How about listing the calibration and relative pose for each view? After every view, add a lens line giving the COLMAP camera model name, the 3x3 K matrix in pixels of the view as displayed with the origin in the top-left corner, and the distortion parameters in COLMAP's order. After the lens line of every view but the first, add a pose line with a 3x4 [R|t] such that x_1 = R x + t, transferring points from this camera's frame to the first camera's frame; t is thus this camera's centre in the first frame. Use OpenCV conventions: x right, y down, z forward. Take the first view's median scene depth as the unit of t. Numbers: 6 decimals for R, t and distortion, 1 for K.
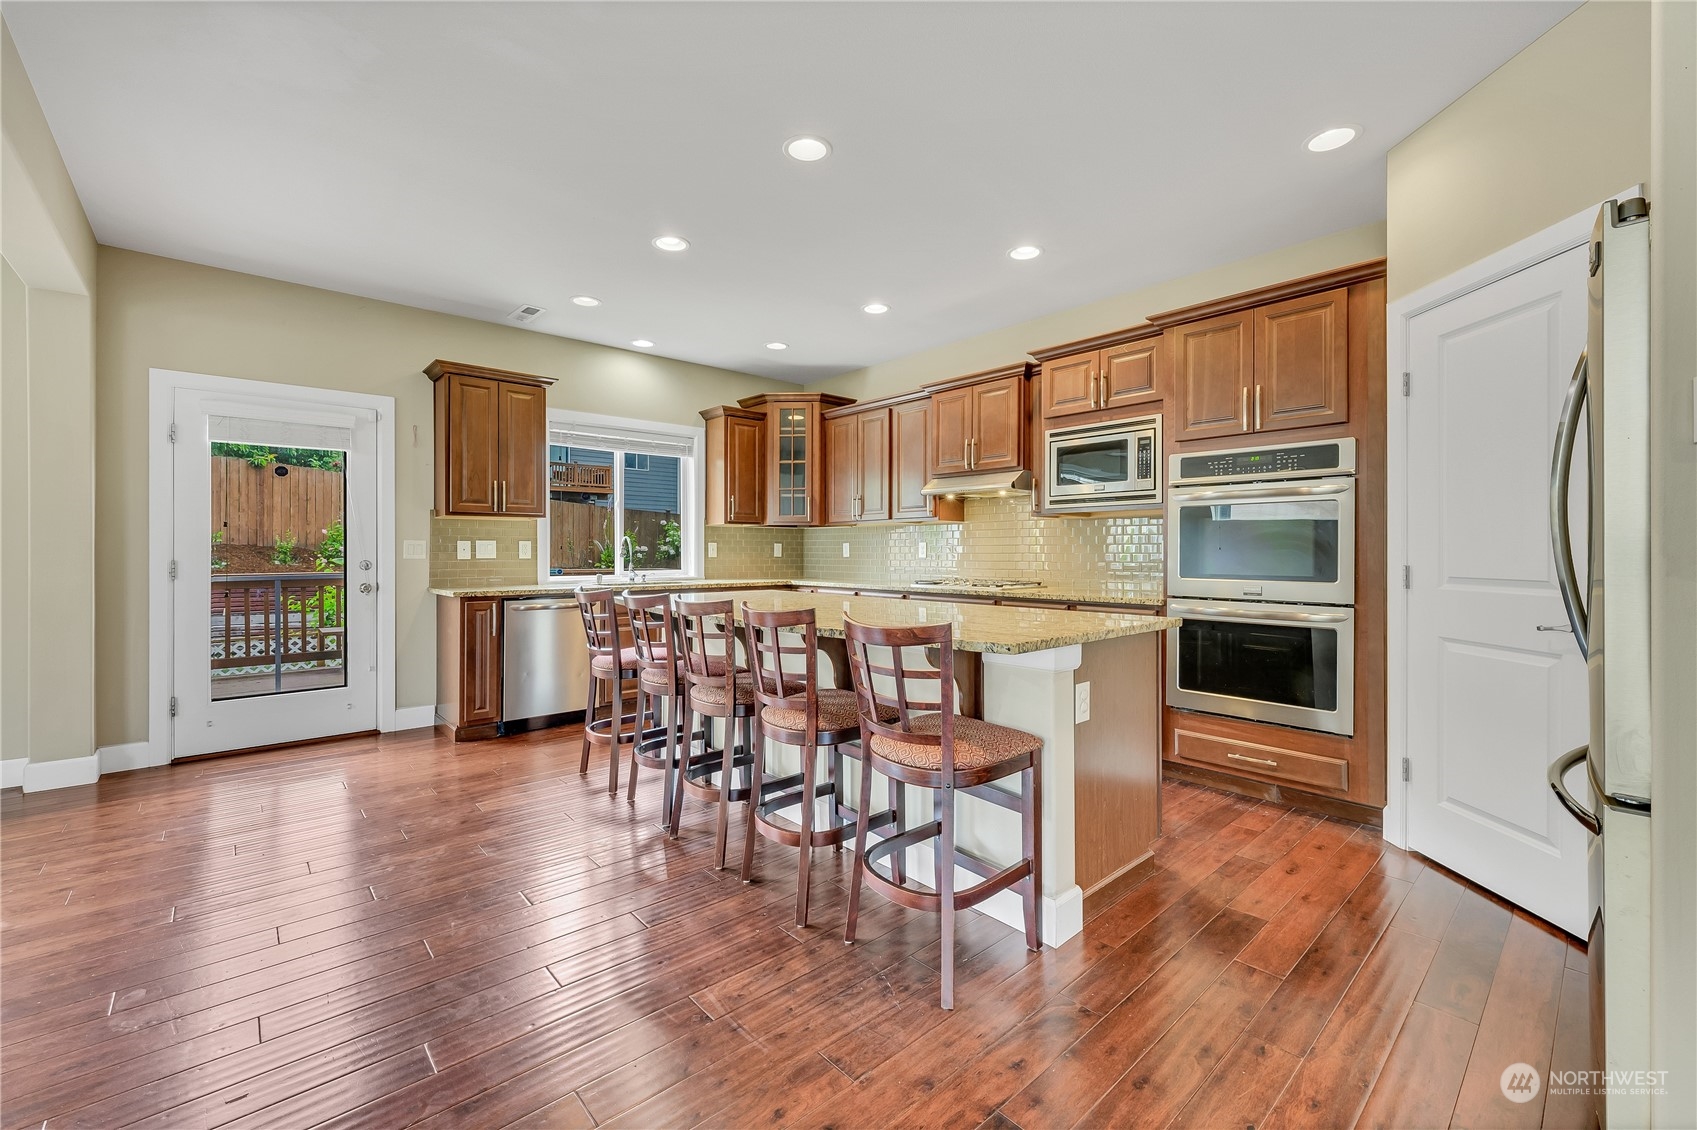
lens RADIAL K [[691.6, 0, 850.9], [0, 691.6, 556.0], [0, 0, 1]] dist [0.004530, -0.000410]
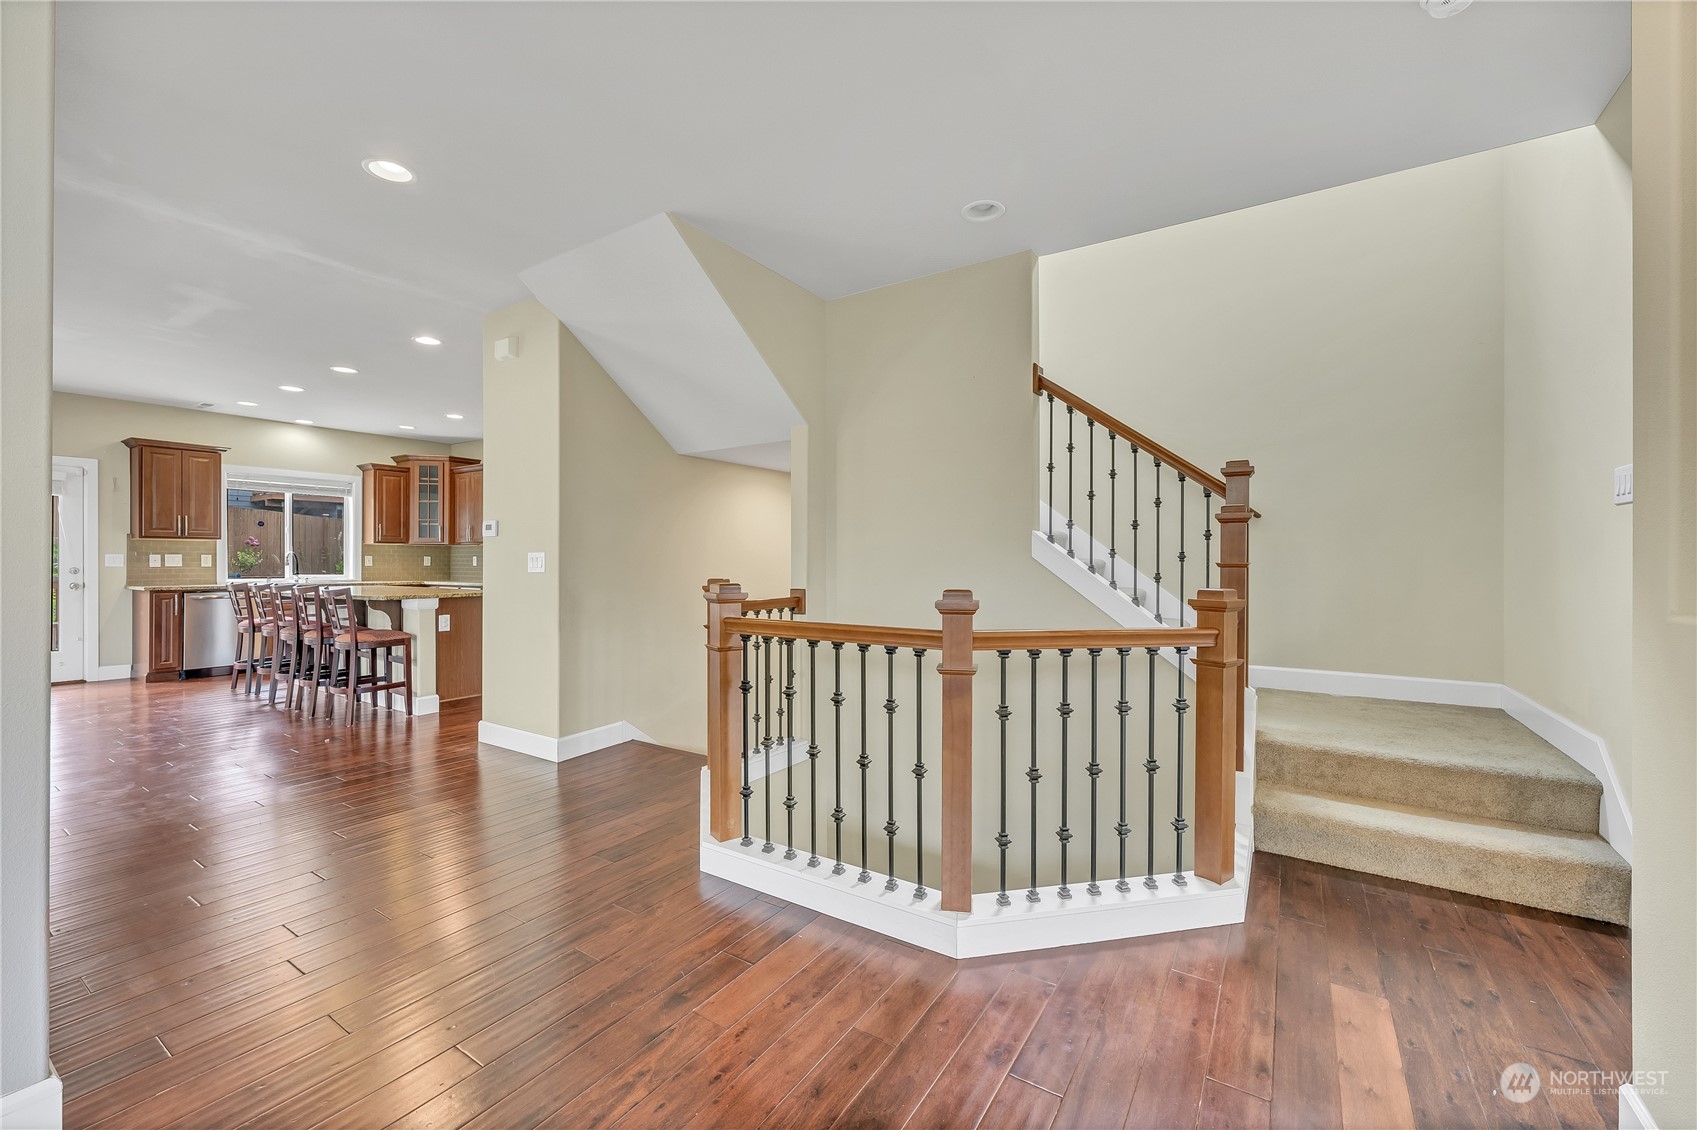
lens RADIAL K [[691.6, 0, 843.4], [0, 691.6, 567.4], [0, 0, 1]] dist [0.004530, -0.000410]
pose [[0.970543, -0.000725, 0.240927, 0.519862], [0.000828, 1.000000, -0.000325, 0.007316], [-0.240927, 0.000515, 0.970543, -0.808780]]
